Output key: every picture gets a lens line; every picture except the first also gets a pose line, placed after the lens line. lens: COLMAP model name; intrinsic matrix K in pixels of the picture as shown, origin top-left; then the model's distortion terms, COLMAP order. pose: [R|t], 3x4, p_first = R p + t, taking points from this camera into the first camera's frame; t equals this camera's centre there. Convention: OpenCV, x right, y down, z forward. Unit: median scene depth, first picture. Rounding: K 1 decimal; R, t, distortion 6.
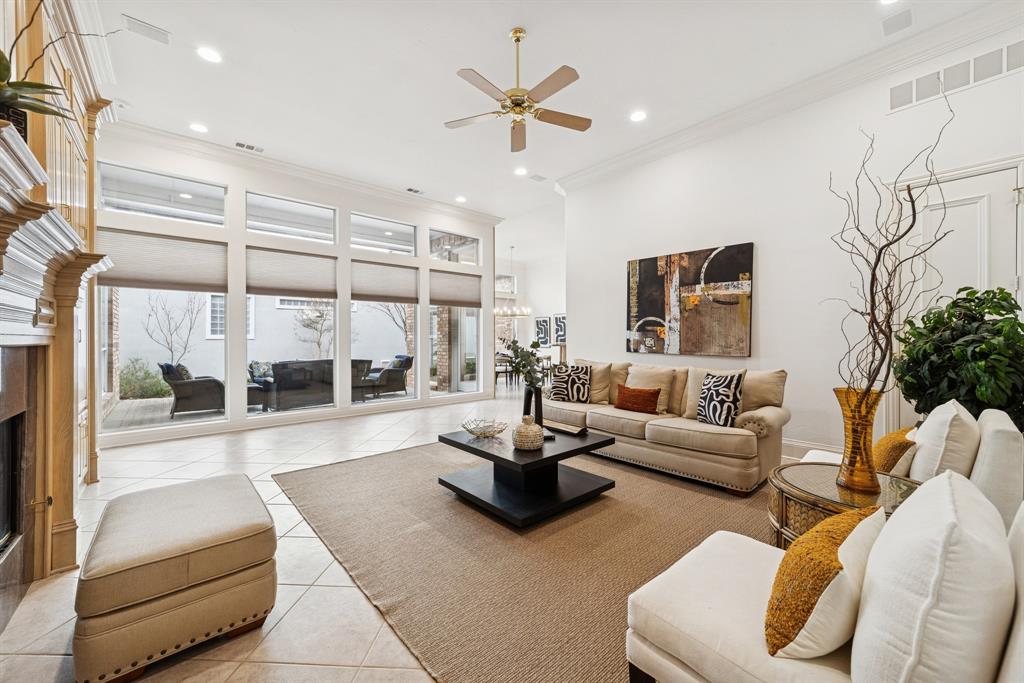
lens RADIAL K [[404.4, 0, 507.8], [0, 404.4, 344.8], [0, 0, 1]] dist [-0.012472, 0.004423]
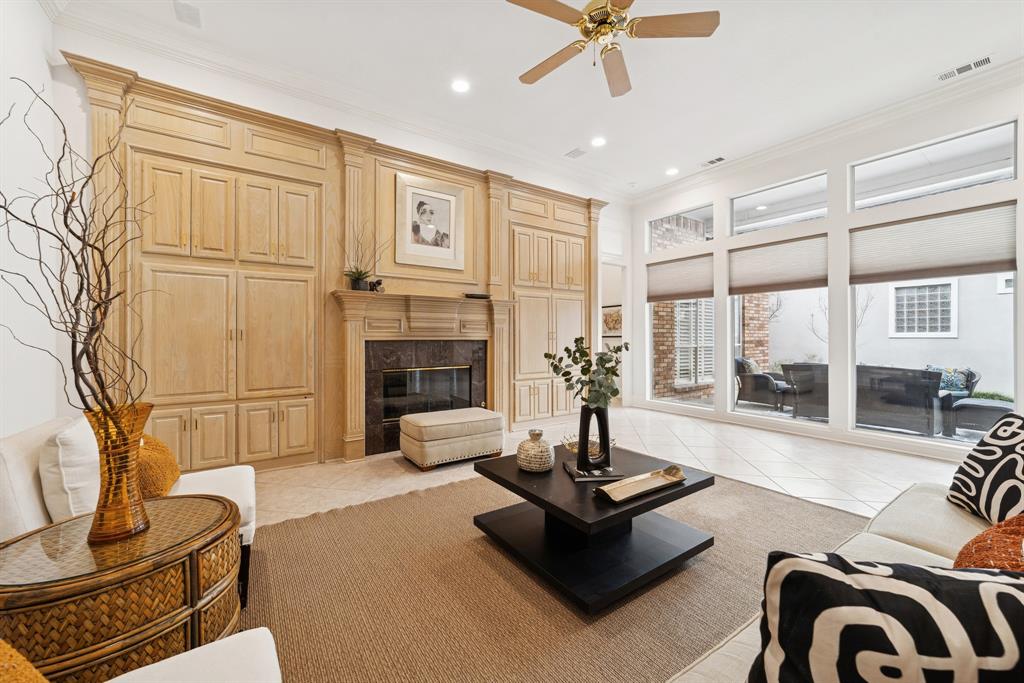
lens RADIAL K [[404.4, 0, 513.2], [0, 404.4, 336.7], [0, 0, 1]] dist [-0.012472, 0.004423]
pose [[-0.120049, 0.003313, -0.992762, 0.523236], [-0.015635, 0.999864, 0.005227, -0.014721], [0.992645, 0.016149, -0.119981, 0.615437]]
